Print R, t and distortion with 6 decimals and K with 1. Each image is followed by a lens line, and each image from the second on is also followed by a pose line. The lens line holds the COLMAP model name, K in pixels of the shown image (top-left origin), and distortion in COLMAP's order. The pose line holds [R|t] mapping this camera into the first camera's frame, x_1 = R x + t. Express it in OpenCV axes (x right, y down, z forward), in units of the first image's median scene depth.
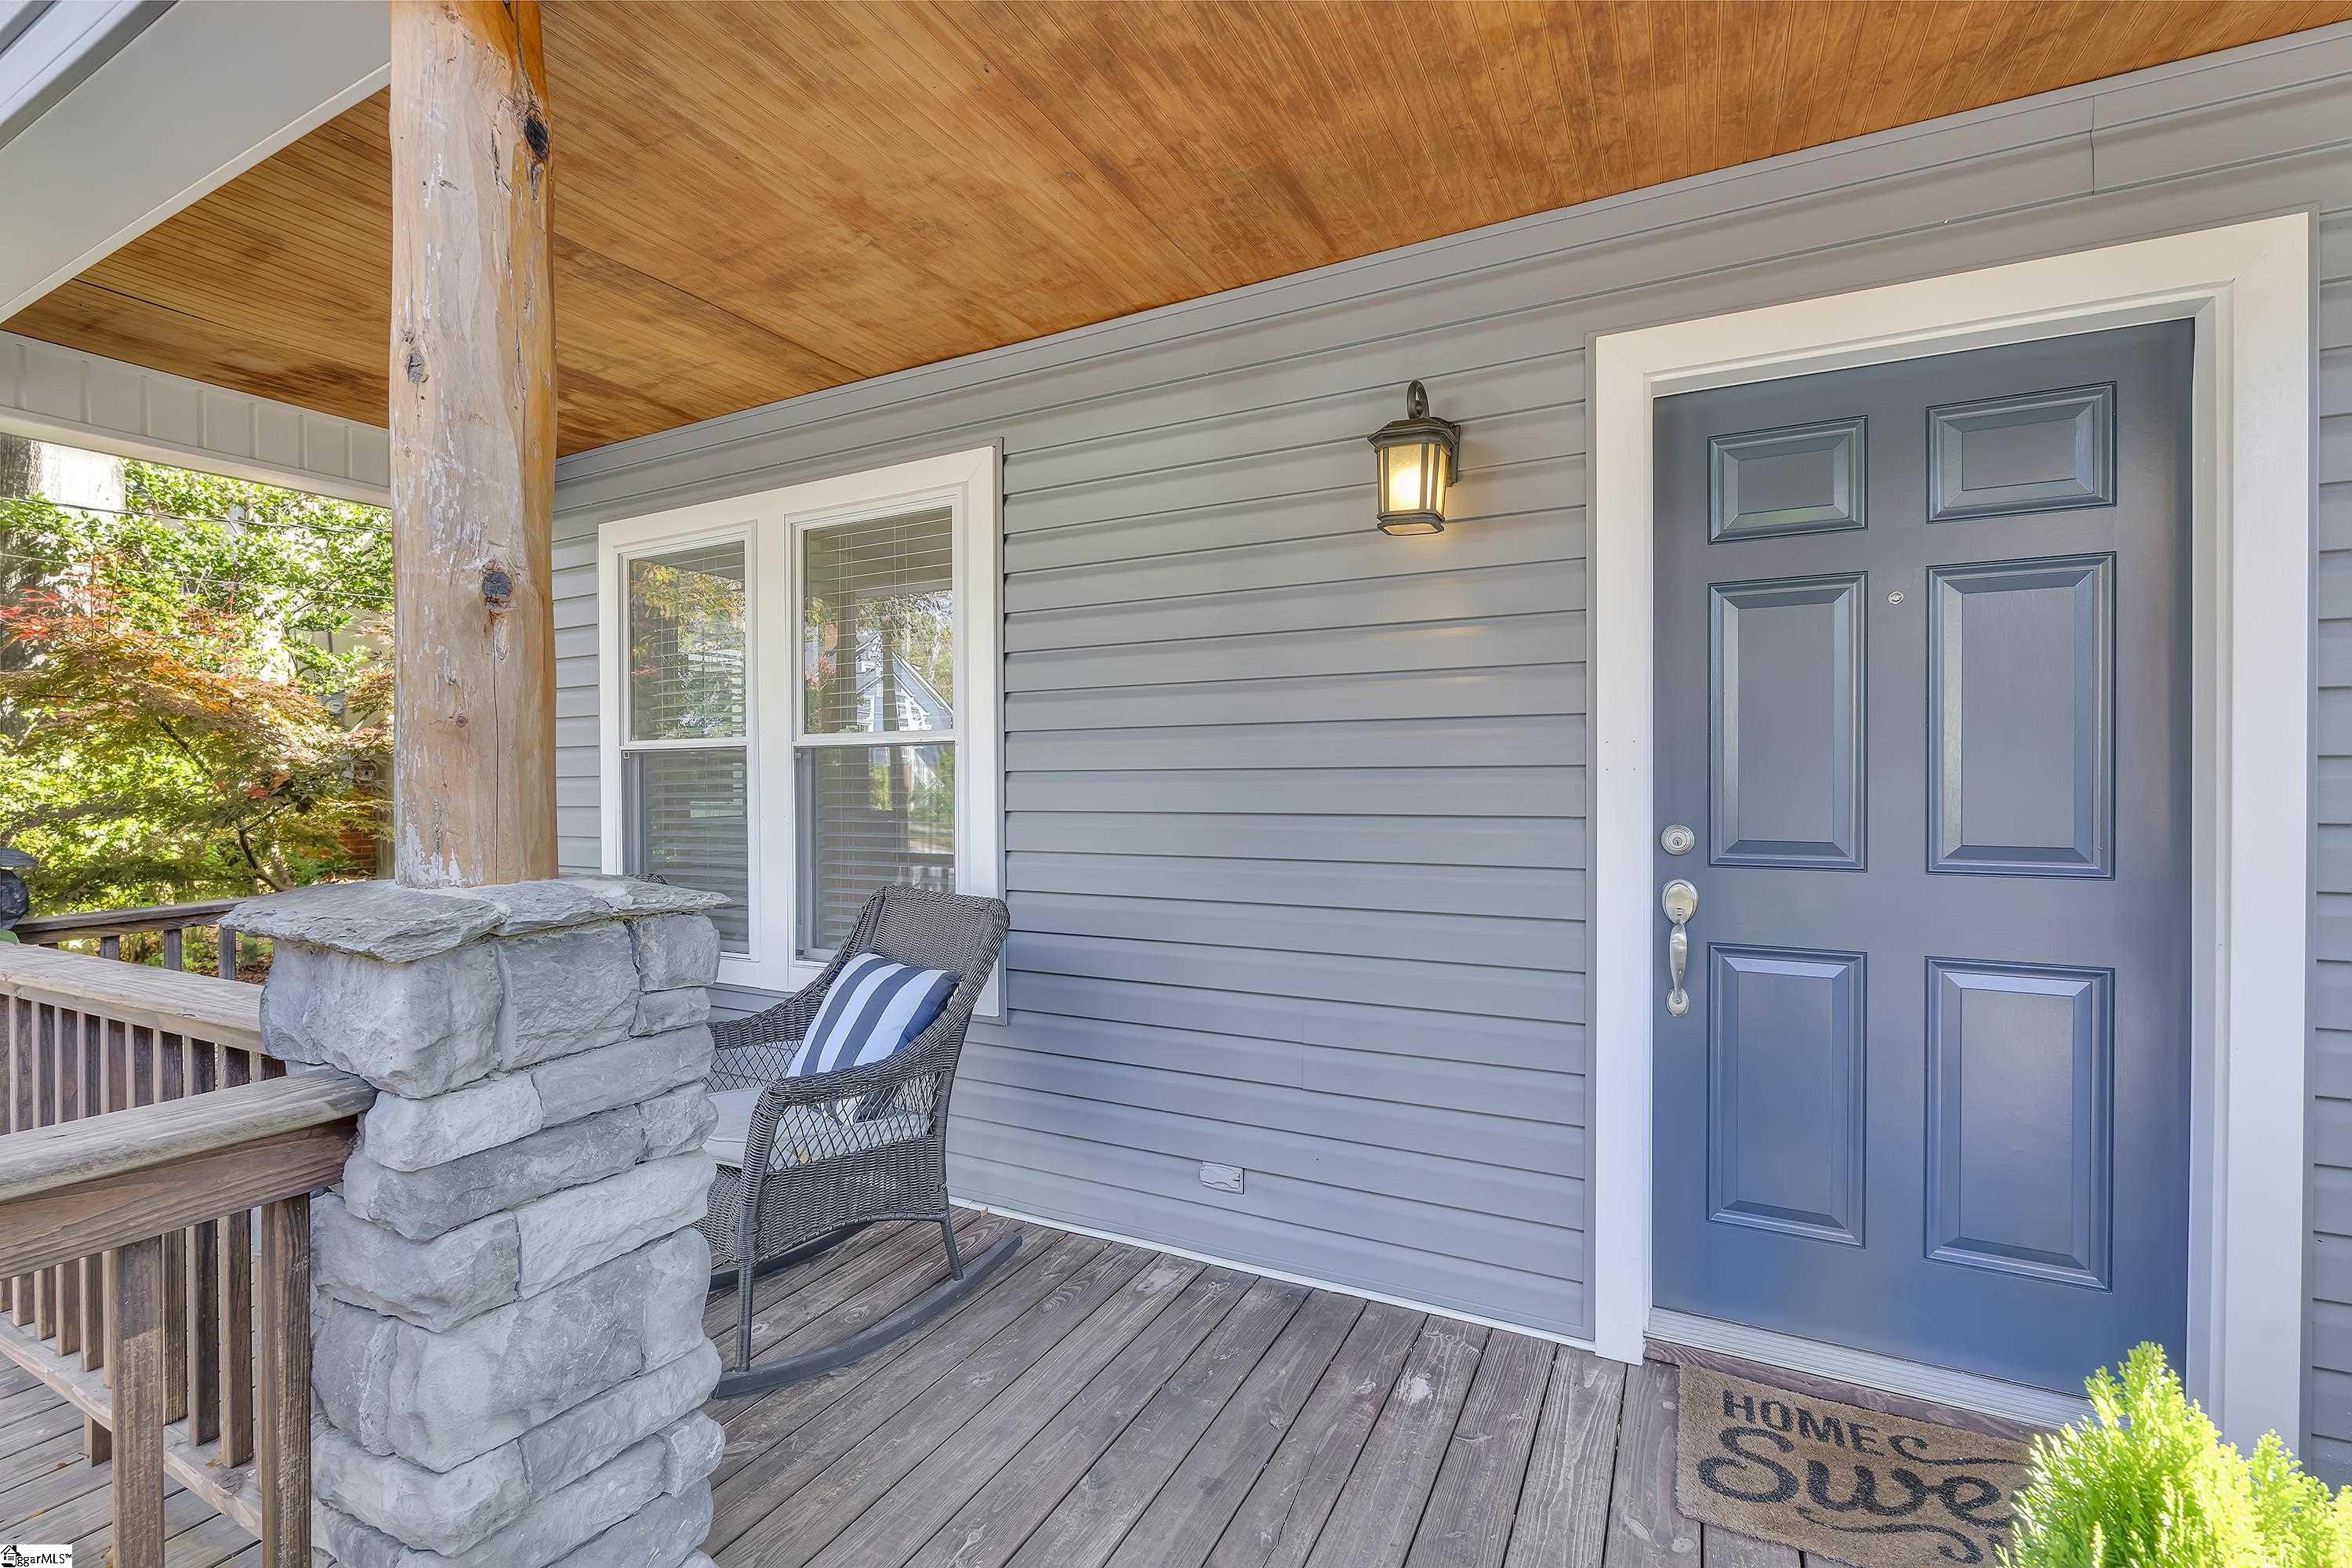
lens RADIAL K [[1022.7, 0, 1142.4], [0, 1022.7, 785.9], [0, 0, 1]] dist [0.000405, 0.000208]
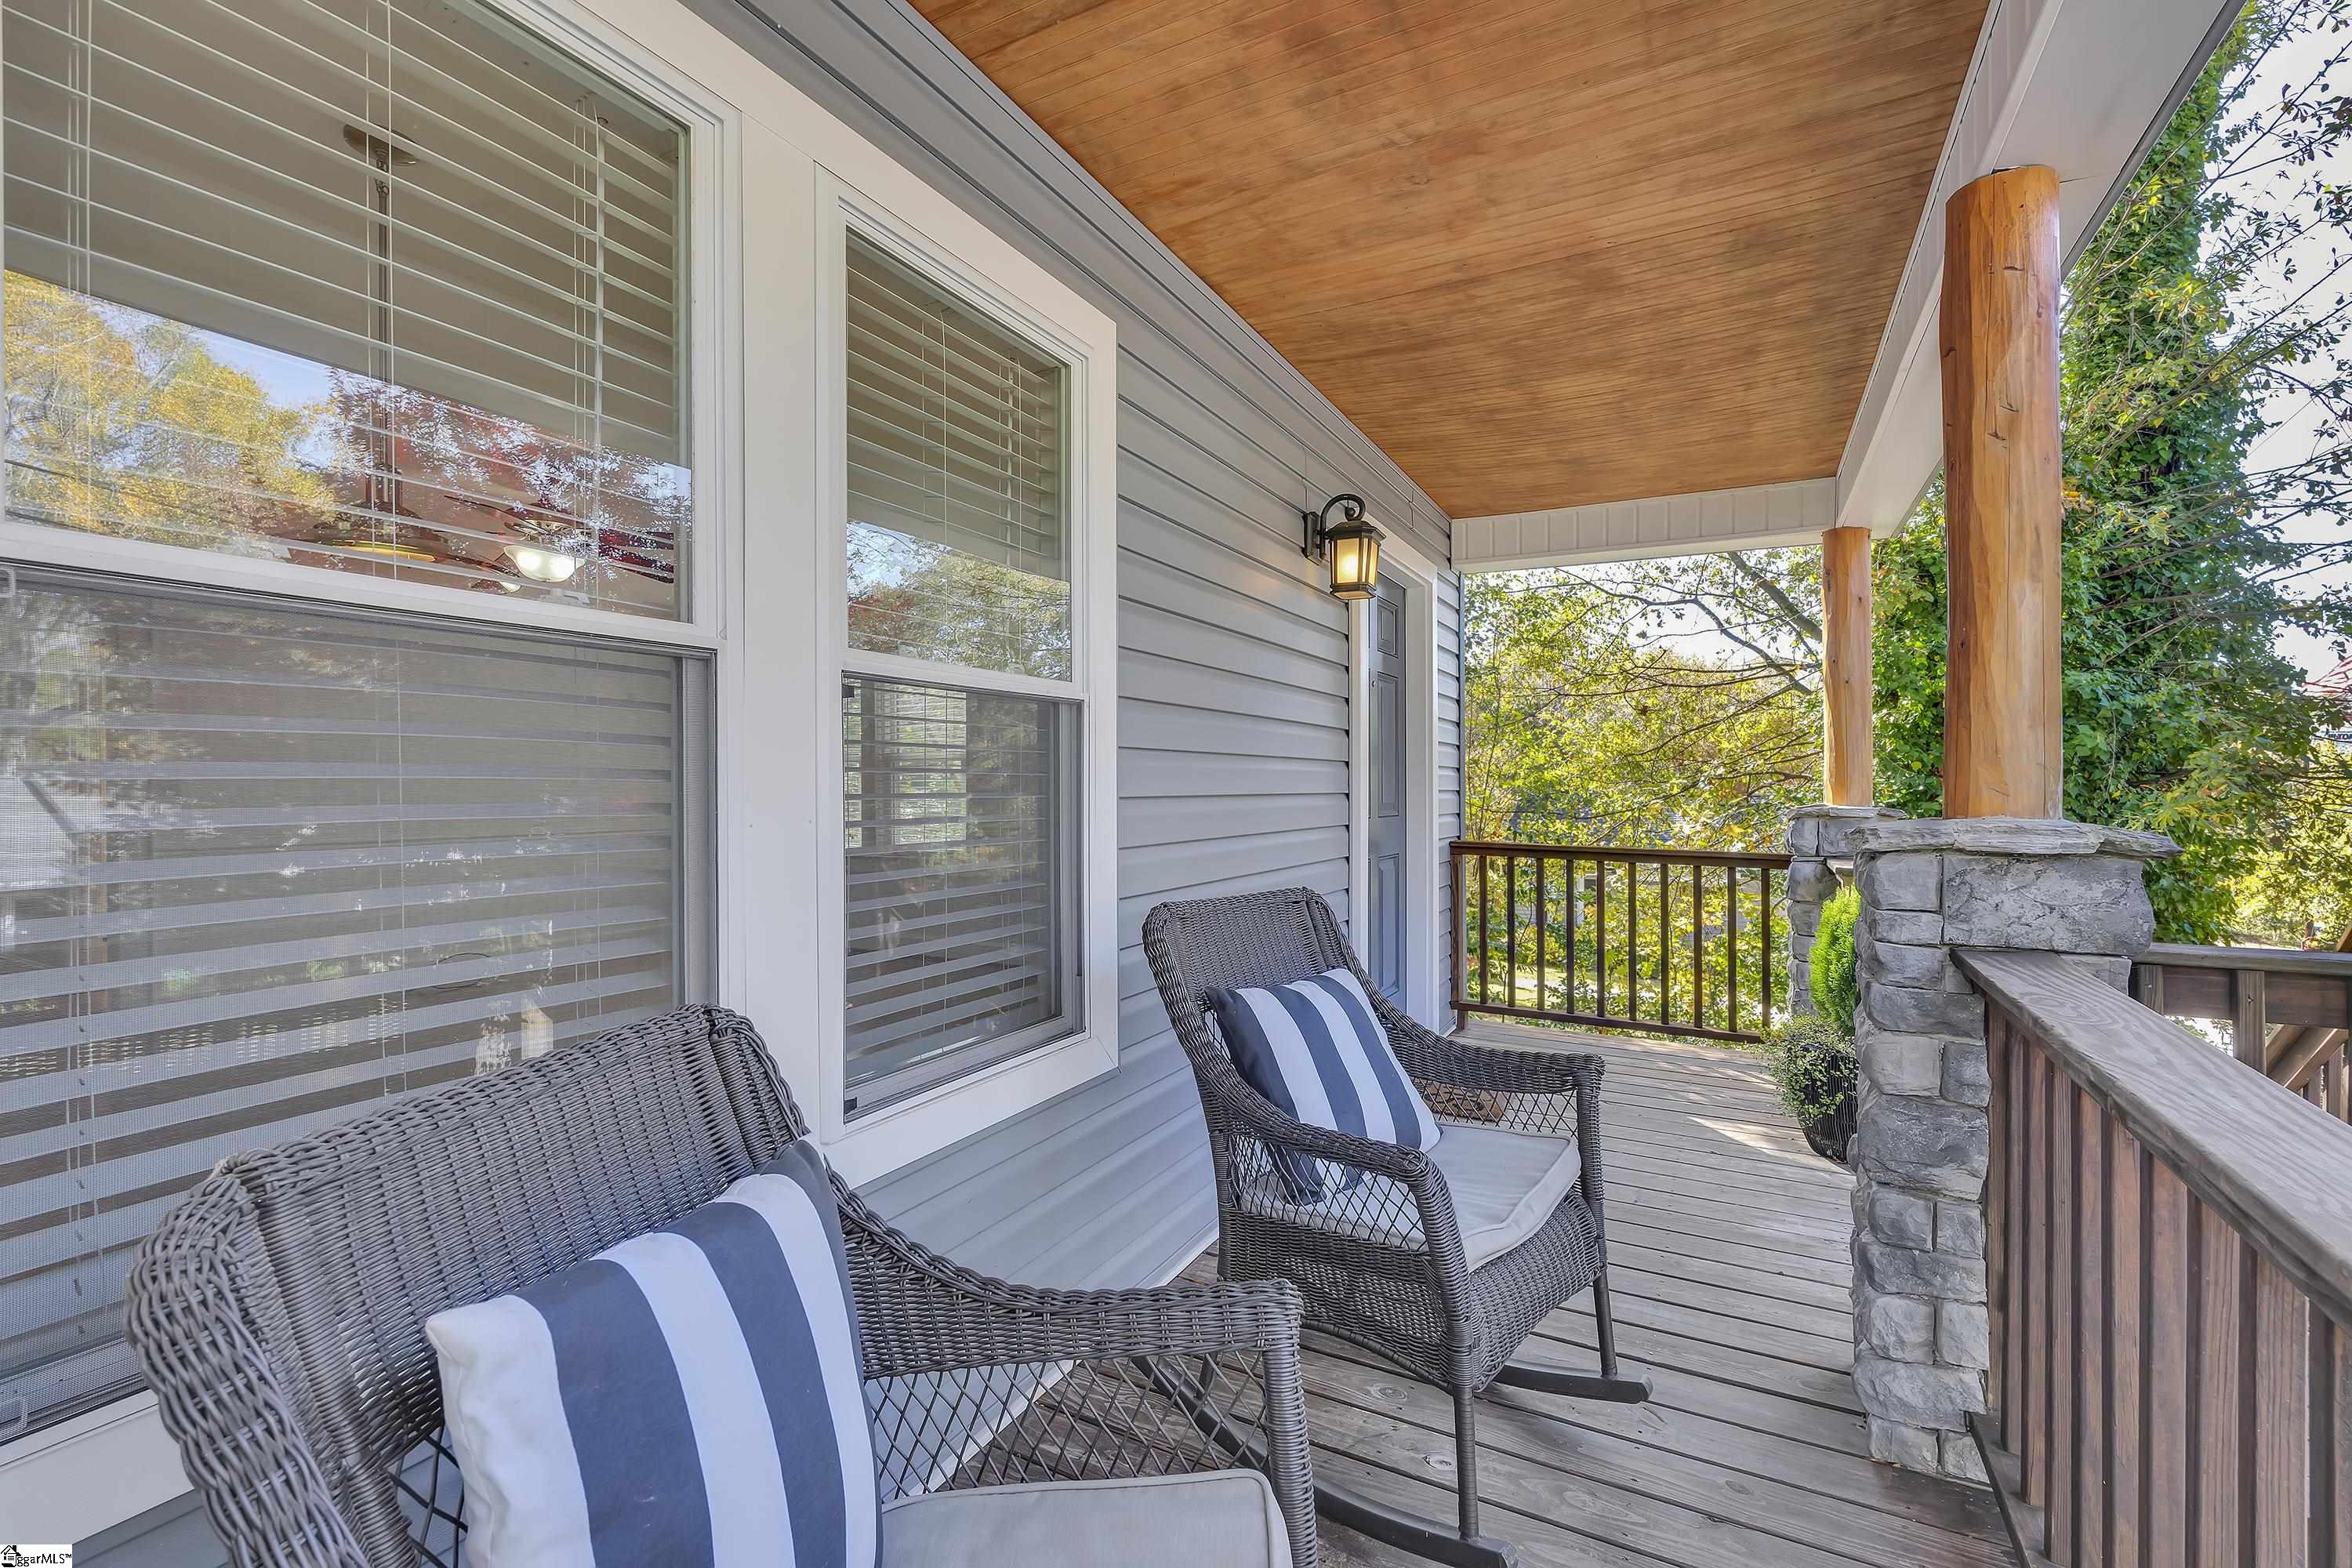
lens RADIAL K [[1034.8, 0, 1174.4], [0, 1034.8, 789.1], [0, 0, 1]] dist [-0.001197, 0.000225]
pose [[0.002069, -0.006166, 0.999979, -1.005742], [-0.001666, 0.999980, 0.006170, 0.006773], [-0.999996, -0.001679, 0.002059, 1.043265]]
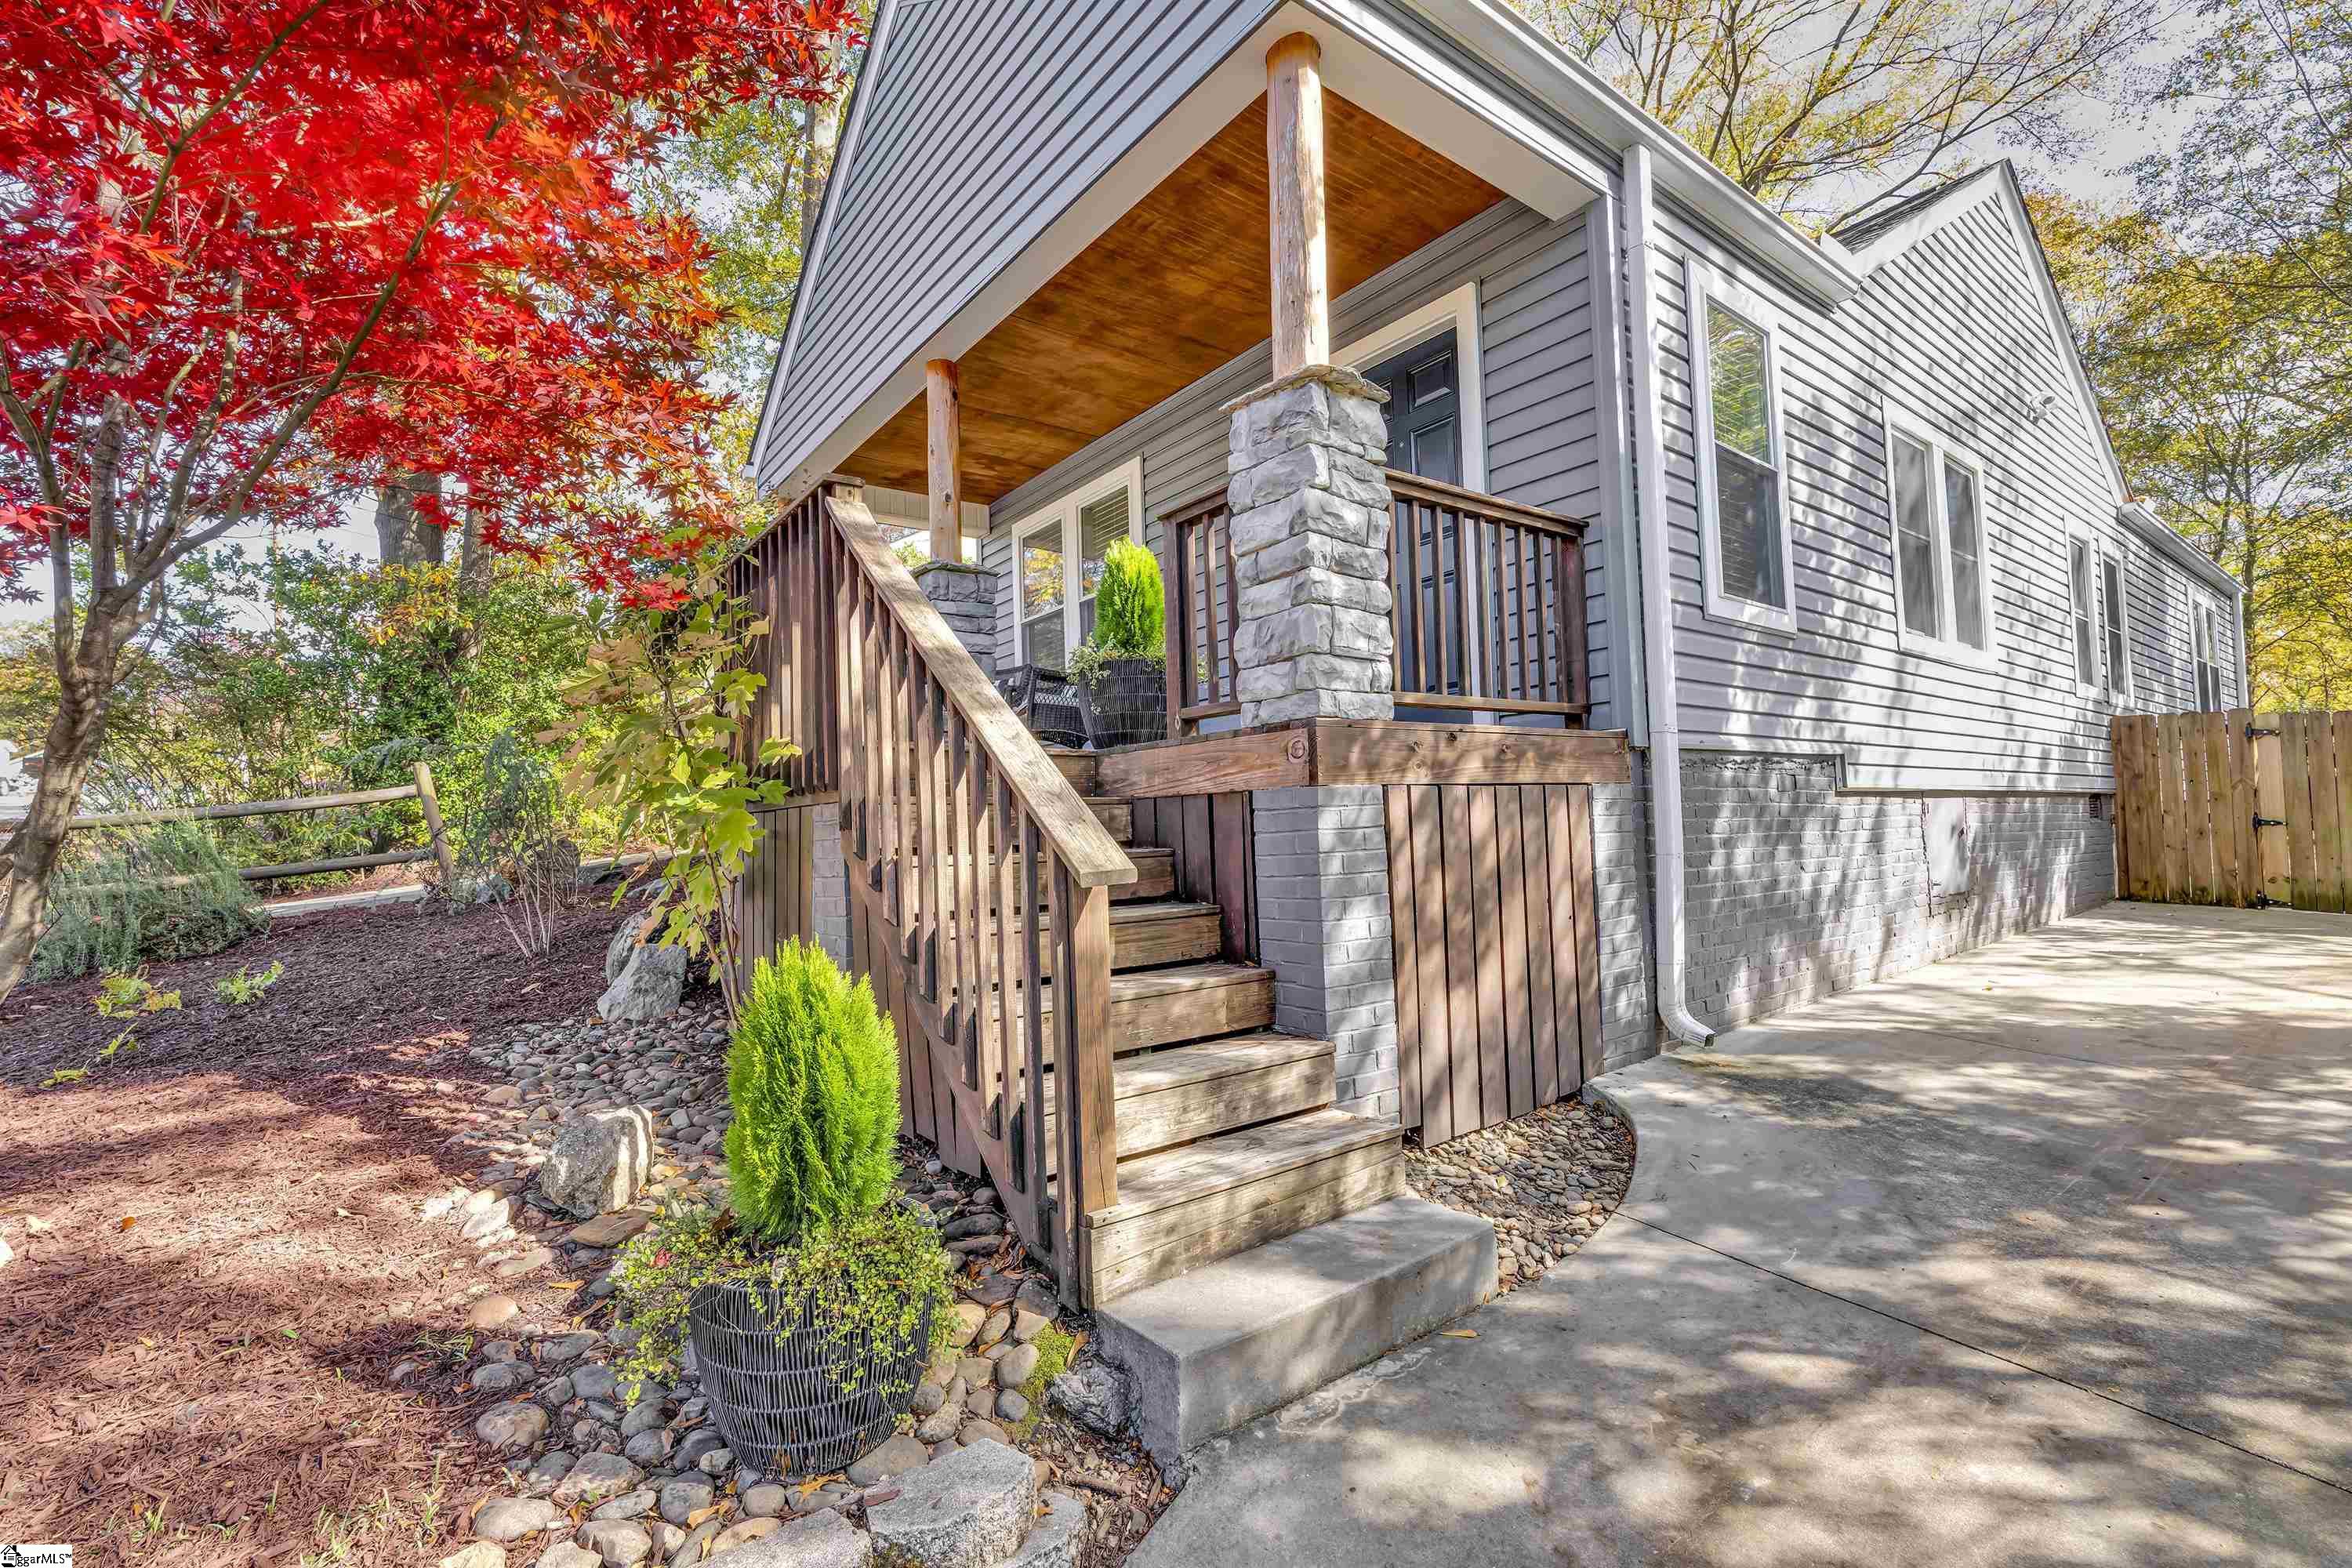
lens RADIAL K [[1034.8, 0, 1174.4], [0, 1034.8, 789.1], [0, 0, 1]] dist [-0.001197, 0.000225]
pose [[0.912623, -0.047906, -0.405985, 0.875377], [0.029781, 0.998262, -0.050849, 0.570755], [0.407716, 0.034315, 0.912464, -1.145854]]
